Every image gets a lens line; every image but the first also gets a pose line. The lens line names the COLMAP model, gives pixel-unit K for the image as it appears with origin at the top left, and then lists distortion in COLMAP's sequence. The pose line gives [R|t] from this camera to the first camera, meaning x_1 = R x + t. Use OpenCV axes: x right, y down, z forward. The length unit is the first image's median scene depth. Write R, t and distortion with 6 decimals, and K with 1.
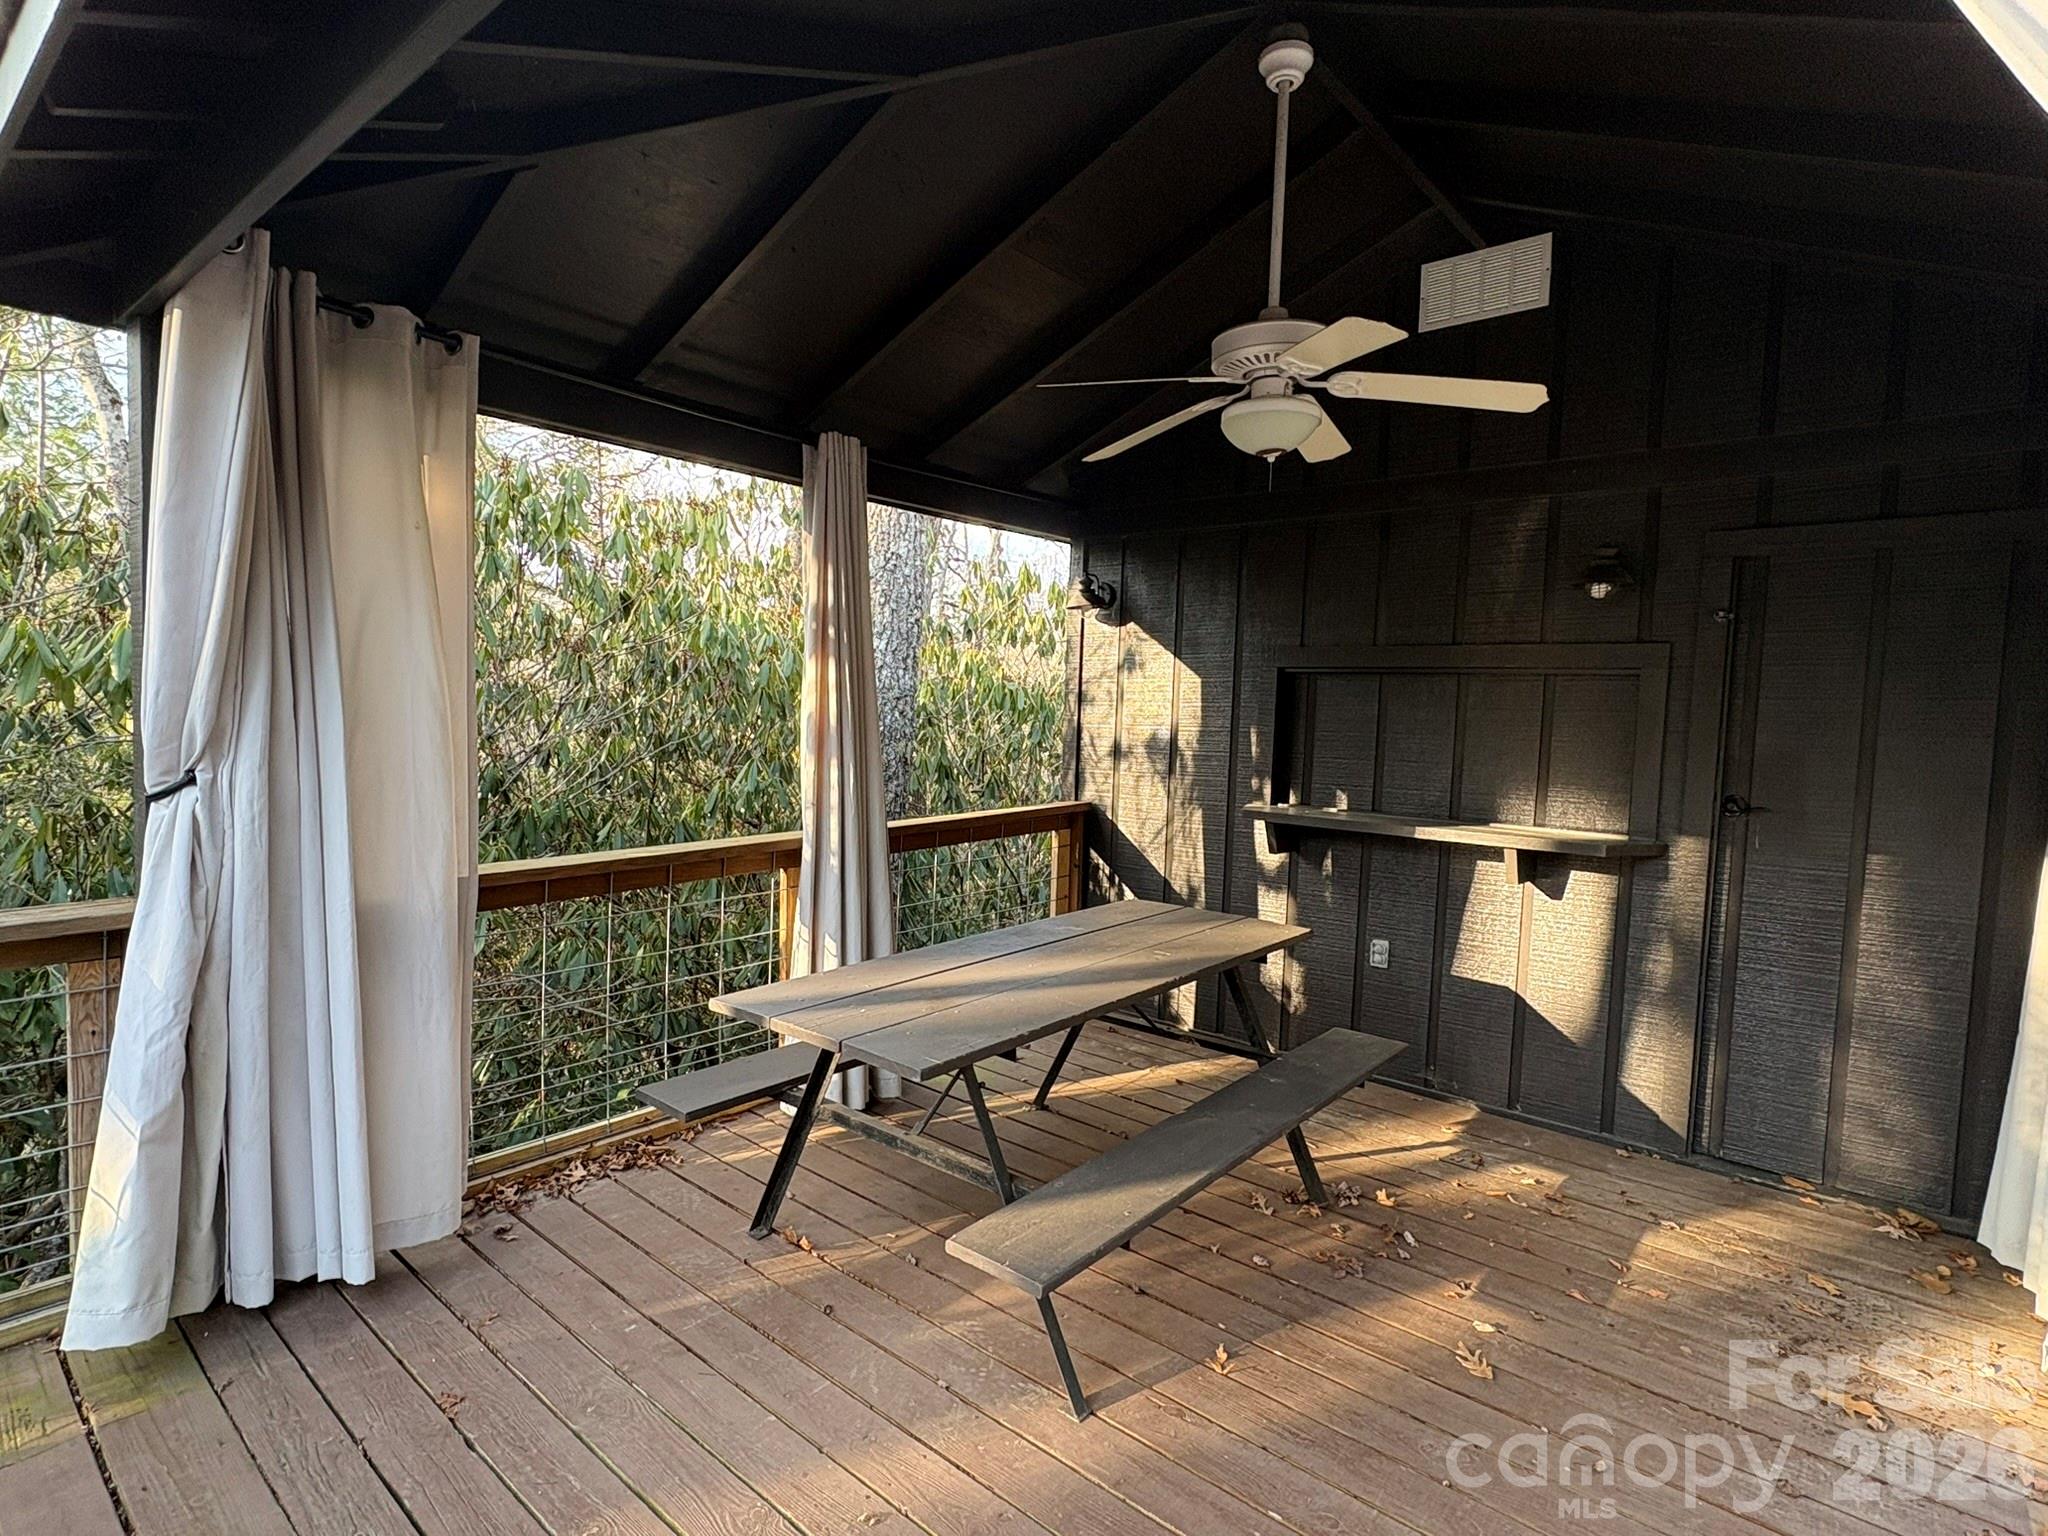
lens RADIAL K [[1054.1, 0, 1023.9], [0, 1054.1, 778.3], [0, 0, 1]] dist [0.001023, -0.000771]
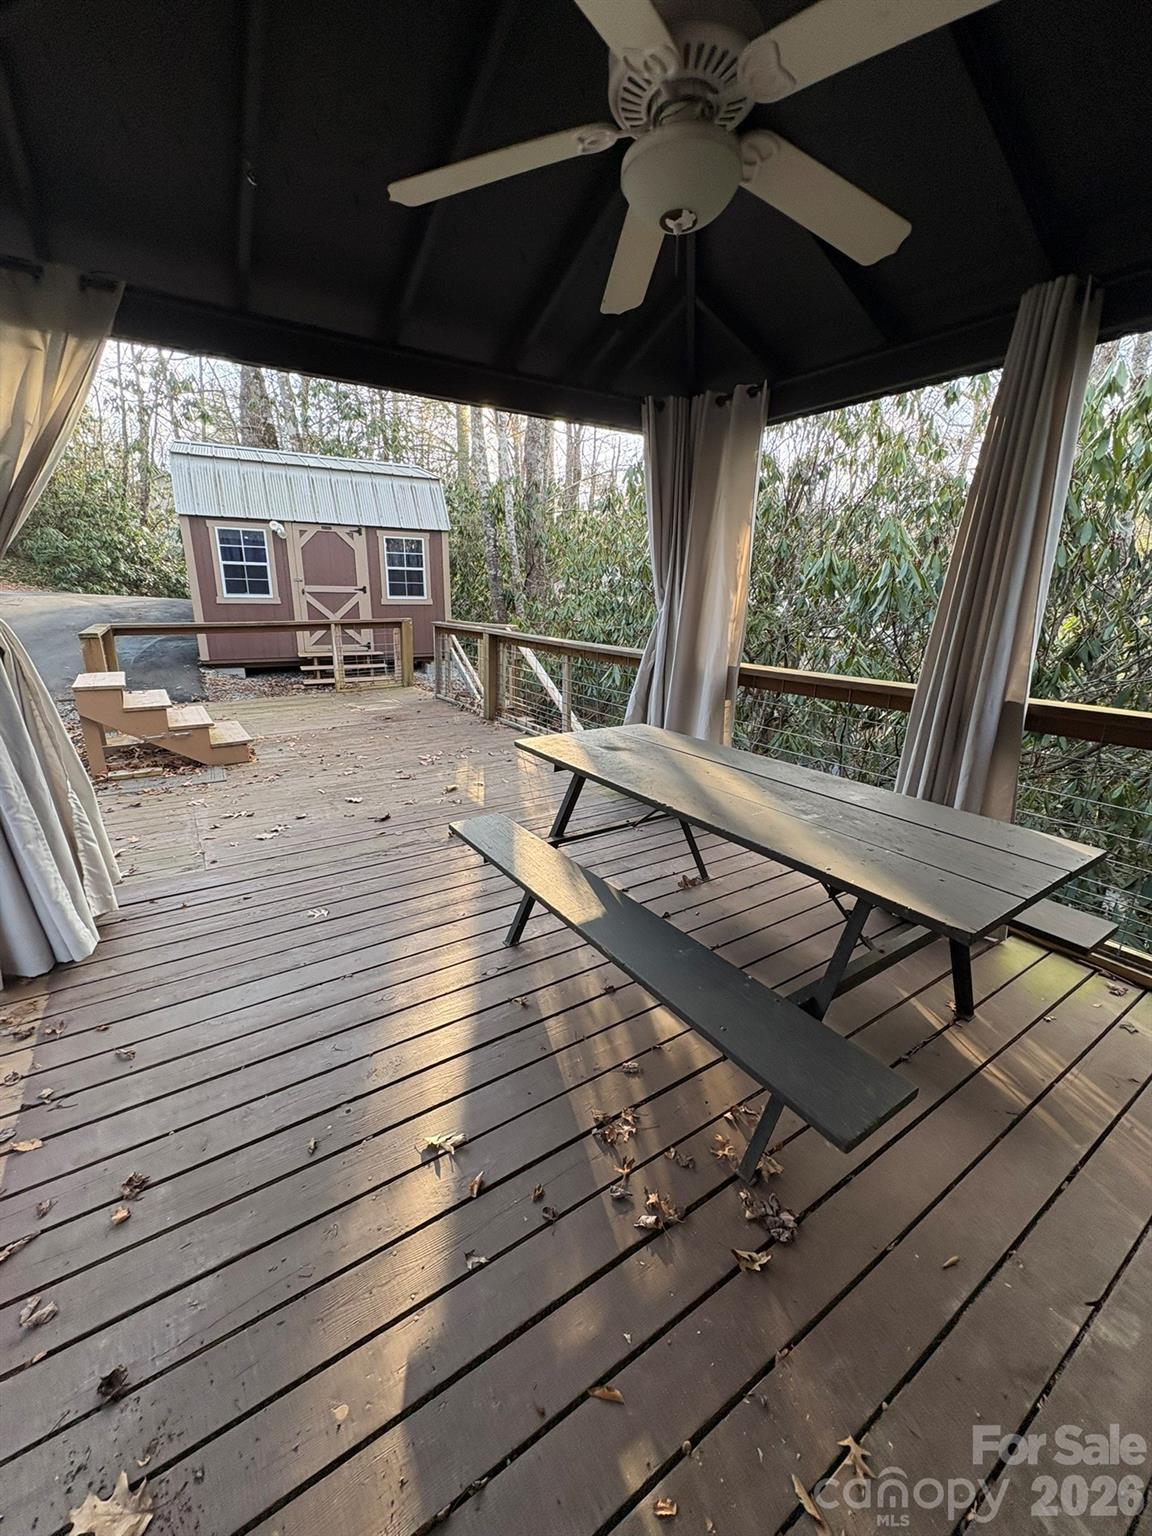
lens RADIAL K [[608.6, 0, 577.8], [0, 608.6, 766.5], [0, 0, 1]] dist [0.000811, -0.000223]
pose [[-0.275221, 0.246032, -0.929366, 0.736581], [-0.091222, 0.955655, 0.280005, -0.036510], [0.957043, 0.161842, -0.240573, 0.980521]]
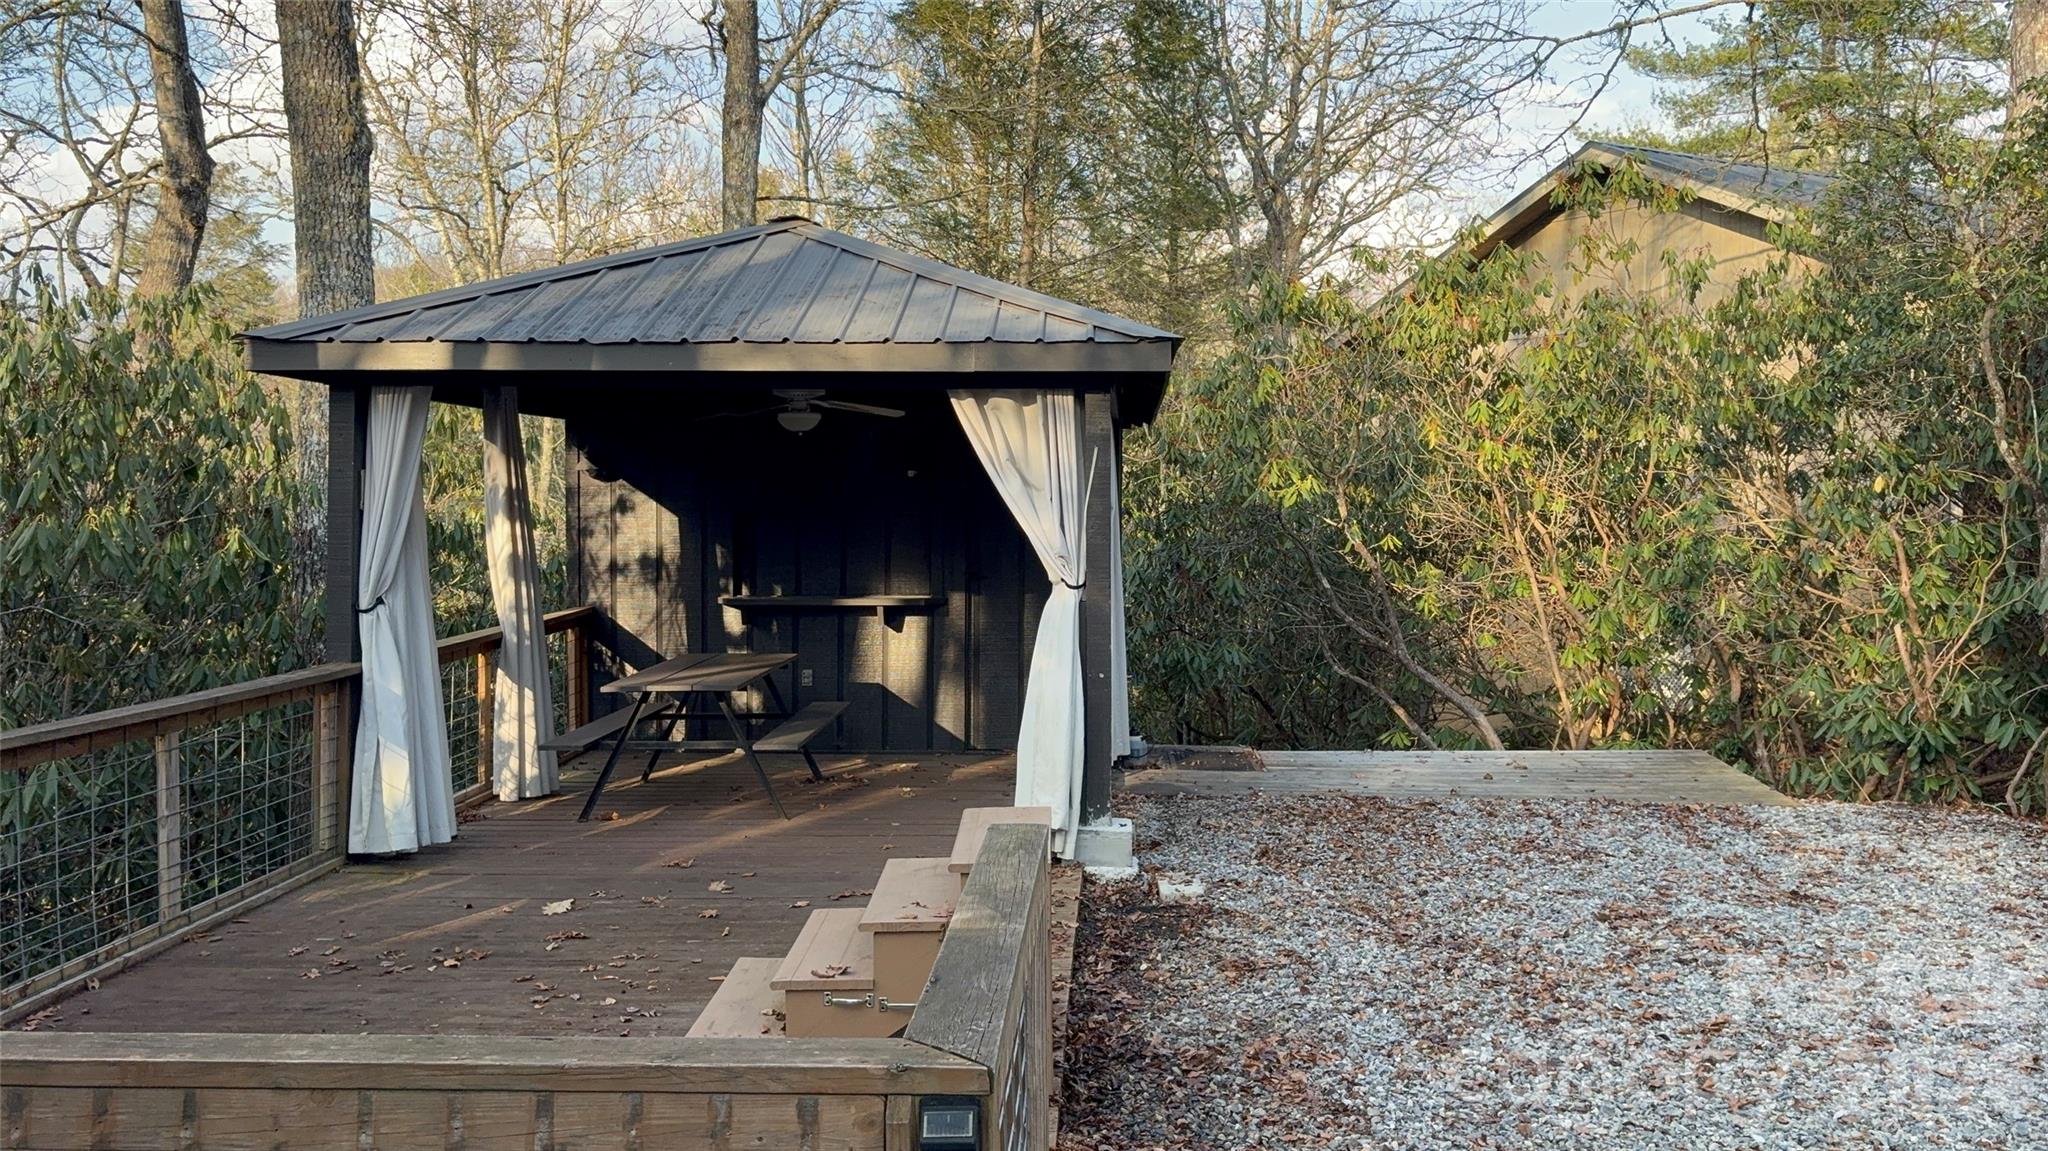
lens RADIAL K [[1719.8, 0, 1039.5], [0, 1719.8, 562.6], [0, 0, 1]] dist [0.059295, -0.050998]
pose [[0.793059, -0.054729, 0.606682, -0.971158], [0.068799, 0.997631, 0.000062, 0.007550], [-0.605248, 0.041690, 0.794945, -1.345303]]
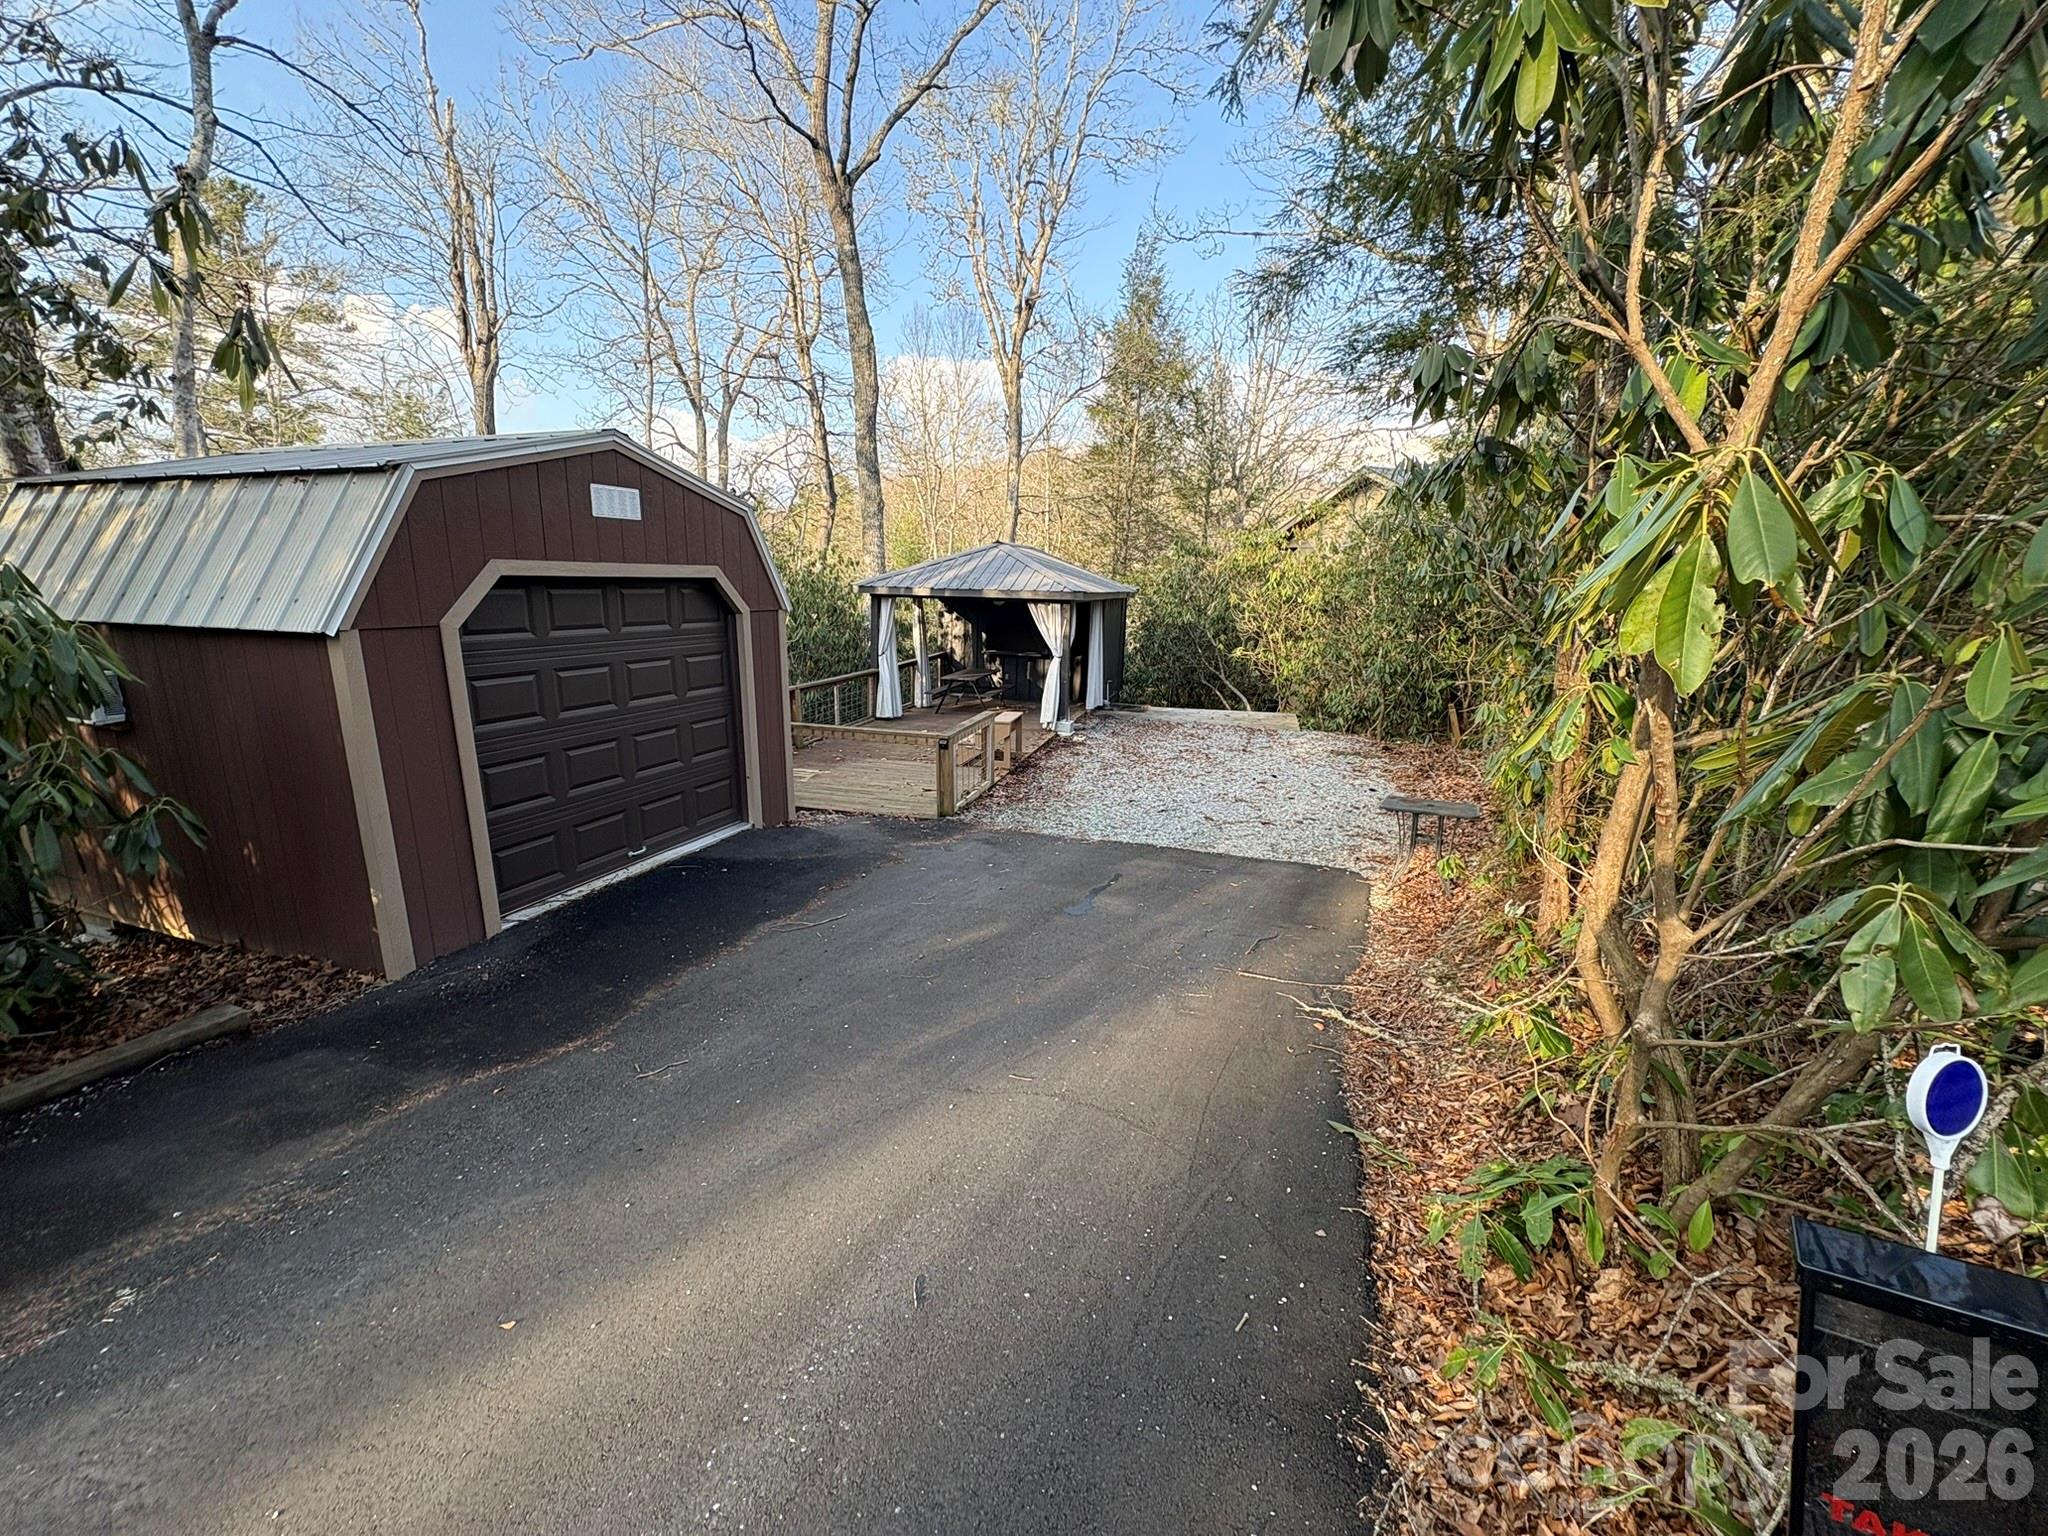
lens RADIAL K [[811.4, 0, 1026.0], [0, 811.4, 769.6], [0, 0, 1]] dist [0.000811, -0.000223]
pose [[0.903233, -0.107560, 0.415454, -1.389804], [0.036045, 0.983675, 0.176305, -0.117865], [-0.427635, -0.144270, 0.892365, -3.029174]]
